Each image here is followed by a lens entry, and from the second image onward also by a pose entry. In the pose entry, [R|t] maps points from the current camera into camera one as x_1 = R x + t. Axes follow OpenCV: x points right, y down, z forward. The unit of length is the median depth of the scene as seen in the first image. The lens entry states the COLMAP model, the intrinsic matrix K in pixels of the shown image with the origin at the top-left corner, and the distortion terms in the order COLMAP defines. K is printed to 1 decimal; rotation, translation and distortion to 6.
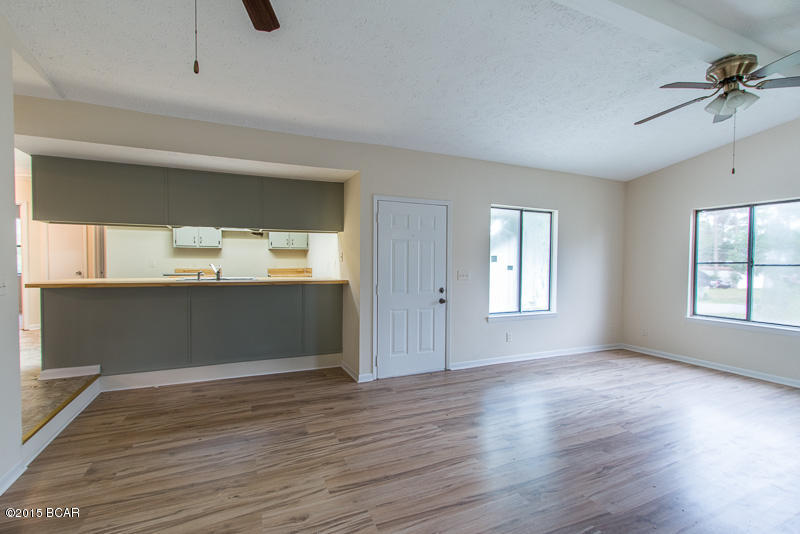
lens RADIAL K [[366.8, 0, 400.0], [0, 366.8, 267.0], [0, 0, 1]] dist [0.000000, 0.000029]
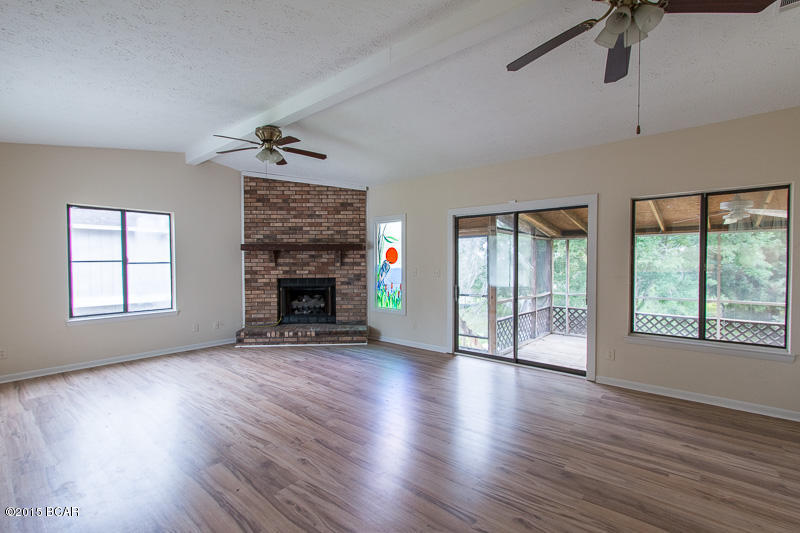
lens RADIAL K [[356.3, 0, 400.0], [0, 356.3, 266.5], [0, 0, 1]] dist [0.000547, 0.000119]
pose [[-0.425836, -0.018863, 0.904604, -0.544309], [0.009616, 0.999632, 0.025371, -0.020119], [-0.904749, 0.019503, -0.425498, 0.932543]]
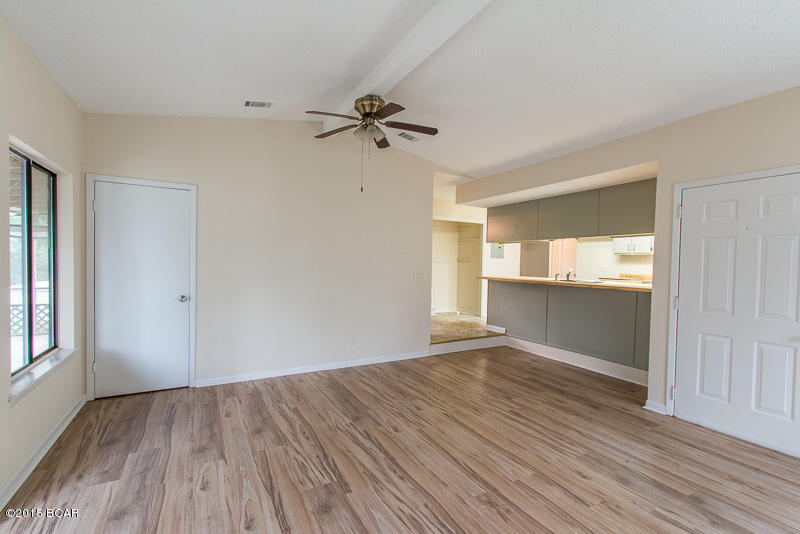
lens RADIAL K [[366.8, 0, 400.0], [0, 366.8, 267.0], [0, 0, 1]] dist [0.000000, 0.000029]
pose [[0.077929, 0.007626, -0.996930, 0.809446], [-0.030951, 0.999507, 0.005226, -0.001433], [0.996478, 0.030449, 0.078127, 0.412213]]
